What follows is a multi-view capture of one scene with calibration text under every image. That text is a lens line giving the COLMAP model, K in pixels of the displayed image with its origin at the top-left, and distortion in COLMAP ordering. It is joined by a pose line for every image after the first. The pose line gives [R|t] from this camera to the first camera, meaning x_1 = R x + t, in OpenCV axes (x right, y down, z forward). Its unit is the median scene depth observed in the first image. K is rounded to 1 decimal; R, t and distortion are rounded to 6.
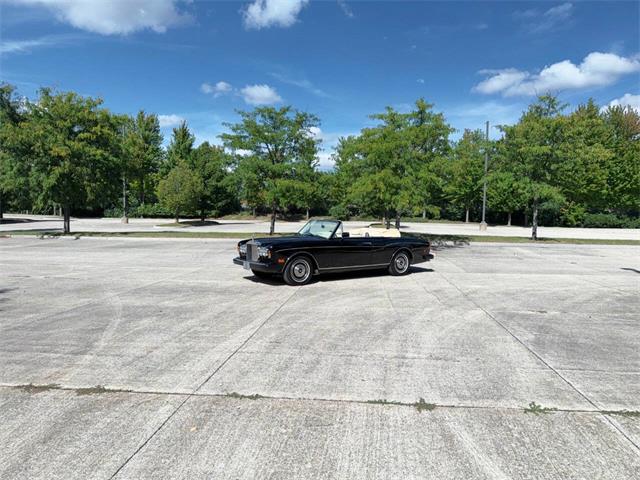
lens RADIAL K [[449.7, 0, 327.5], [0, 449.7, 246.7], [0, 0, 1]] dist [0.034158, -0.044794]
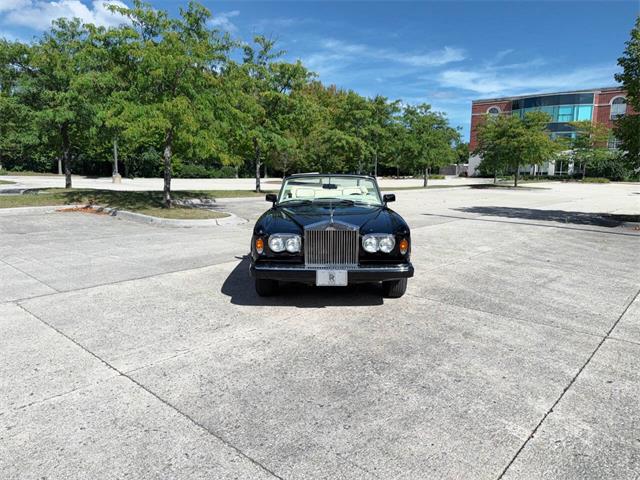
lens RADIAL K [[449.7, 0, 324.6], [0, 449.7, 239.5], [0, 0, 1]] dist [0.034158, -0.044794]
pose [[0.581865, -0.126869, 0.803329, -0.119001], [0.052270, 0.991549, 0.118734, -0.011141], [-0.811604, -0.027097, 0.583579, 0.161797]]
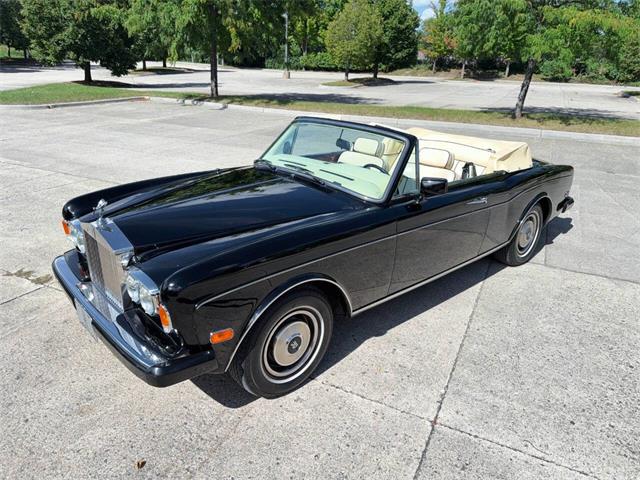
lens RADIAL K [[449.7, 0, 318.3], [0, 449.7, 243.4], [0, 0, 1]] dist [0.034158, -0.044794]
pose [[0.937692, 0.149369, -0.313725, -0.081899], [-0.048824, 0.950569, 0.306650, -0.020051], [0.344022, -0.272226, 0.898634, 0.180610]]
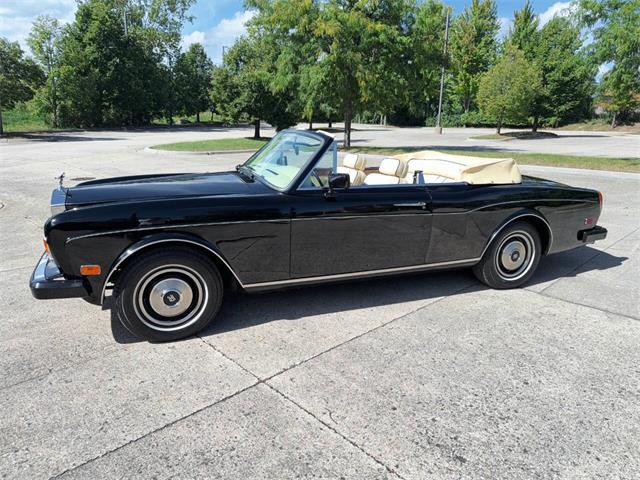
lens RADIAL K [[449.7, 0, 323.4], [0, 449.7, 242.4], [0, 0, 1]] dist [0.034158, -0.044794]
pose [[0.760600, 0.168349, -0.627013, -0.042791], [-0.049464, 0.978014, 0.202588, -0.013131], [0.647333, -0.123074, 0.752205, 0.192276]]
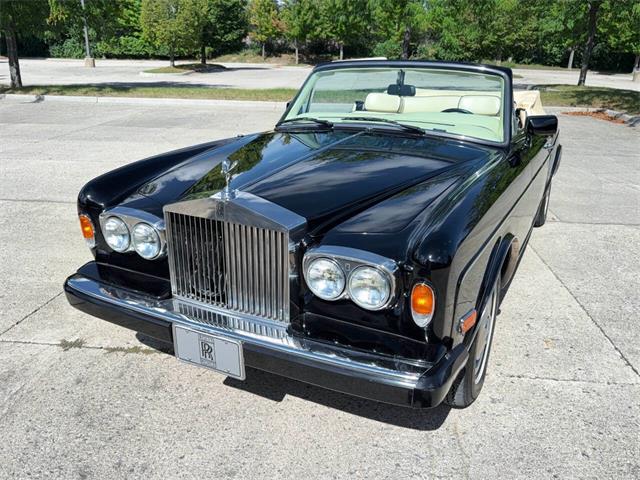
lens RADIAL K [[523.7, 0, 319.1], [0, 523.7, 248.3], [0, 0, 1]] dist [0.017258, -0.028129]
pose [[0.999952, 0.003450, 0.009126, -0.117186], [-0.005844, 0.960848, 0.277016, -0.011602], [-0.007812, -0.277056, 0.960822, 0.181072]]
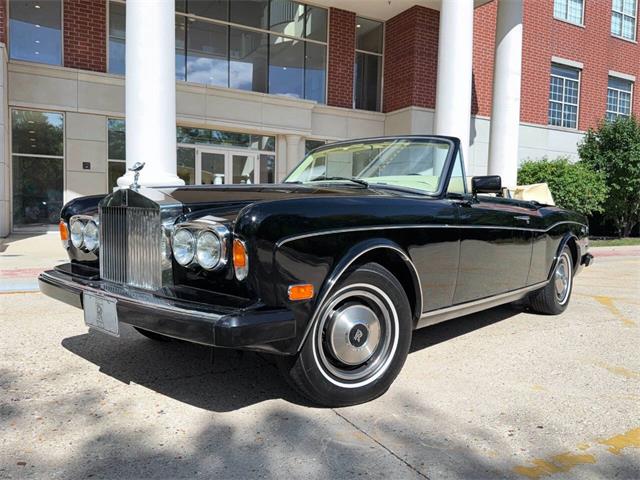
lens RADIAL K [[523.7, 0, 316.0], [0, 523.7, 245.5], [0, 0, 1]] dist [0.017258, -0.028129]
pose [[0.972264, 0.003777, 0.233854, -0.030873], [-0.006766, 0.999905, 0.011979, 0.001845], [-0.233787, -0.013229, 0.972198, 0.162964]]
